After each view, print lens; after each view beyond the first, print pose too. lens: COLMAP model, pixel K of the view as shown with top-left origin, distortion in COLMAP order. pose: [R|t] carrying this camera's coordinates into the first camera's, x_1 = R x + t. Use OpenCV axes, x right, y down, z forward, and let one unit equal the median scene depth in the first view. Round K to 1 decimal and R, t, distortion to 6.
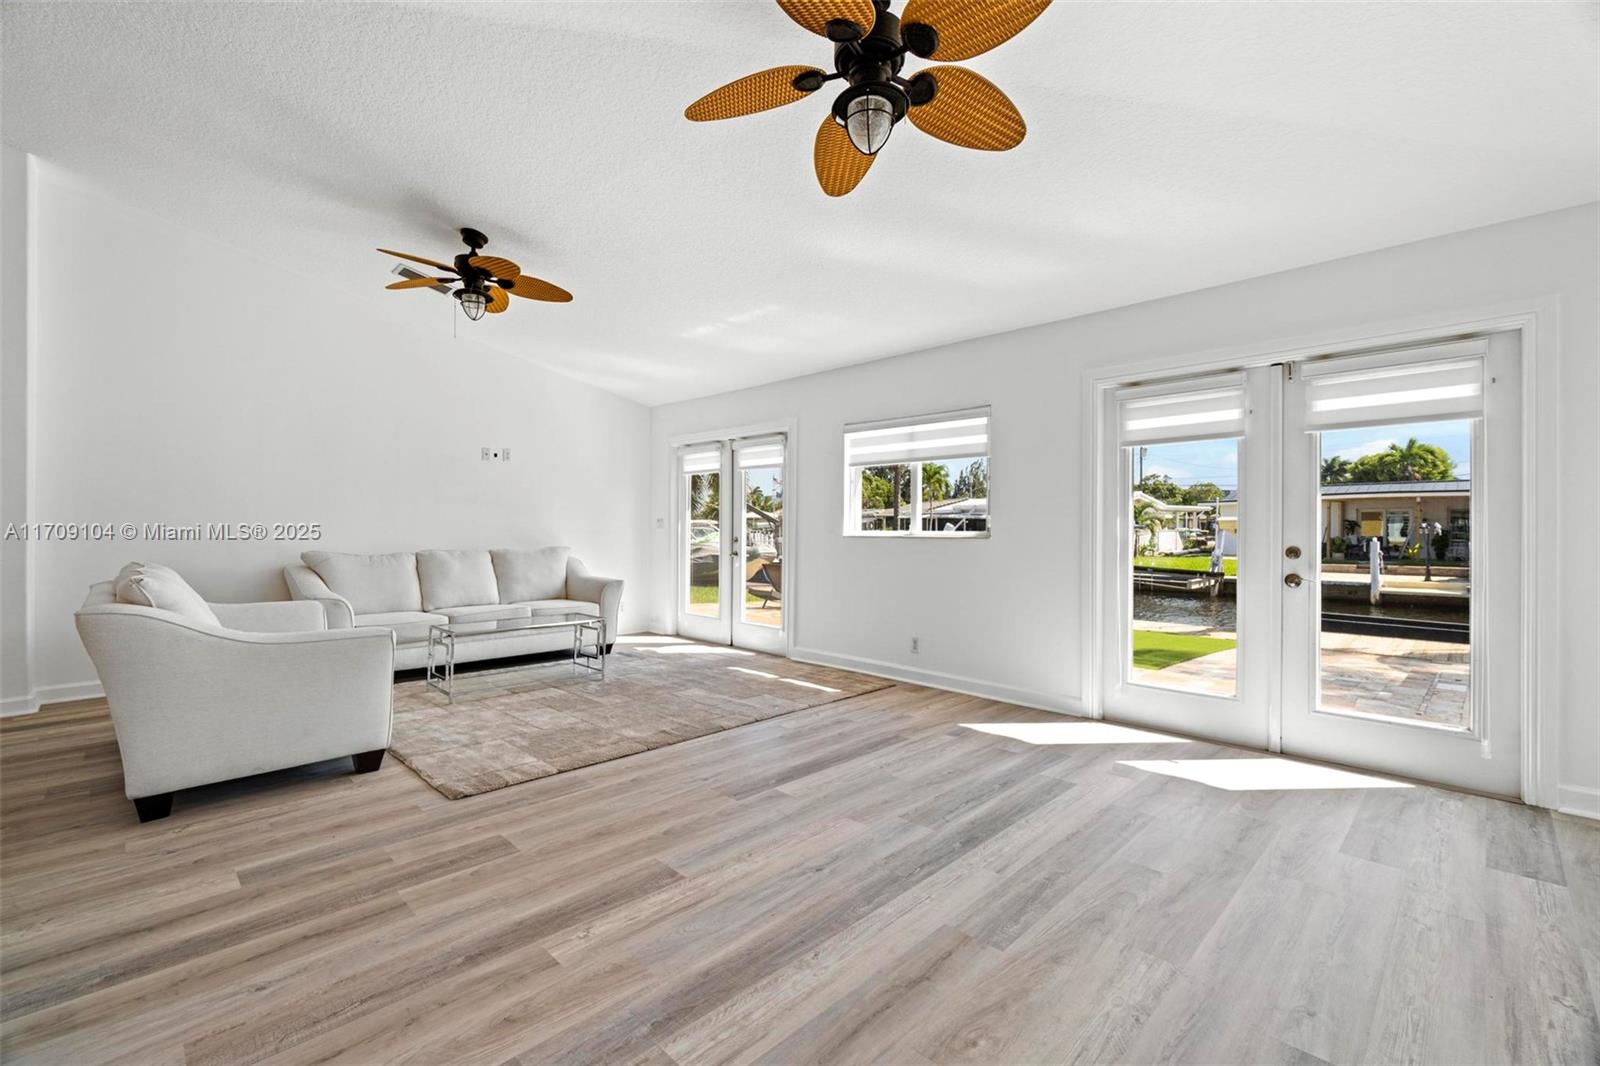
lens RADIAL K [[692.6, 0, 779.7], [0, 692.6, 528.5], [0, 0, 1]] dist [-0.006543, 0.000688]
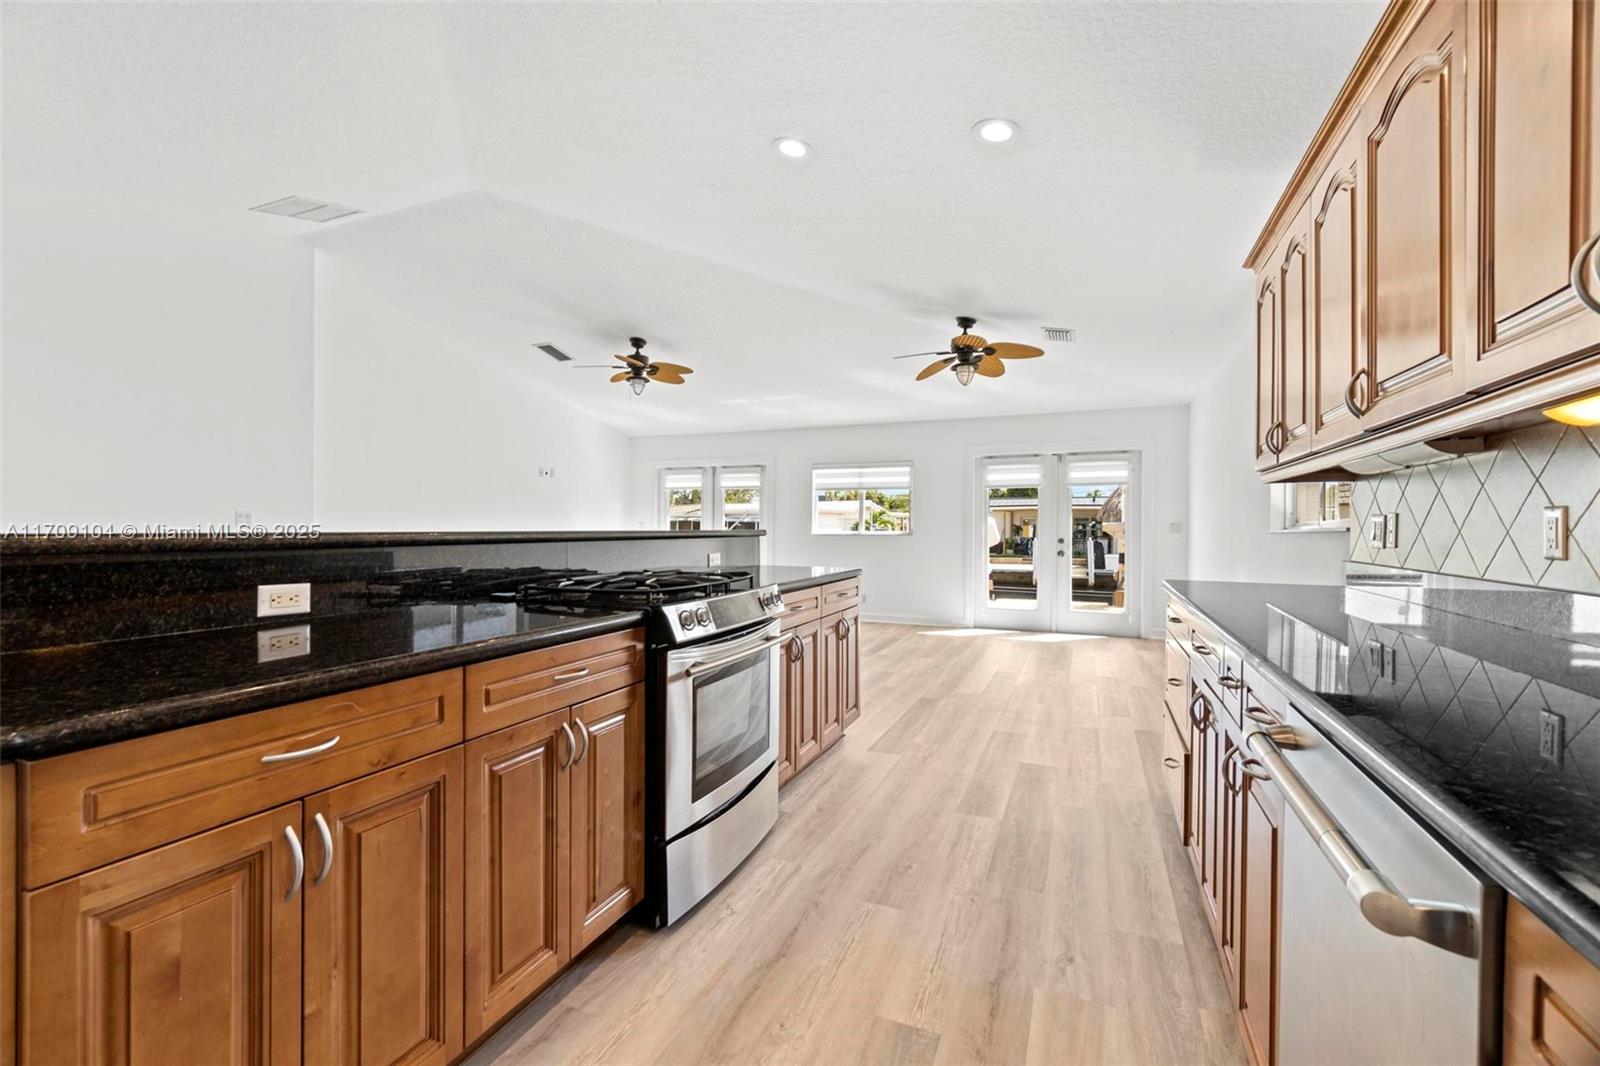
lens RADIAL K [[692.6, 0, 784.8], [0, 692.6, 536.3], [0, 0, 1]] dist [-0.006543, 0.000688]
pose [[0.925858, -0.001661, 0.377869, -1.070236], [-0.001443, 0.999967, 0.007932, 0.004015], [-0.377869, -0.007890, 0.925825, -0.837030]]
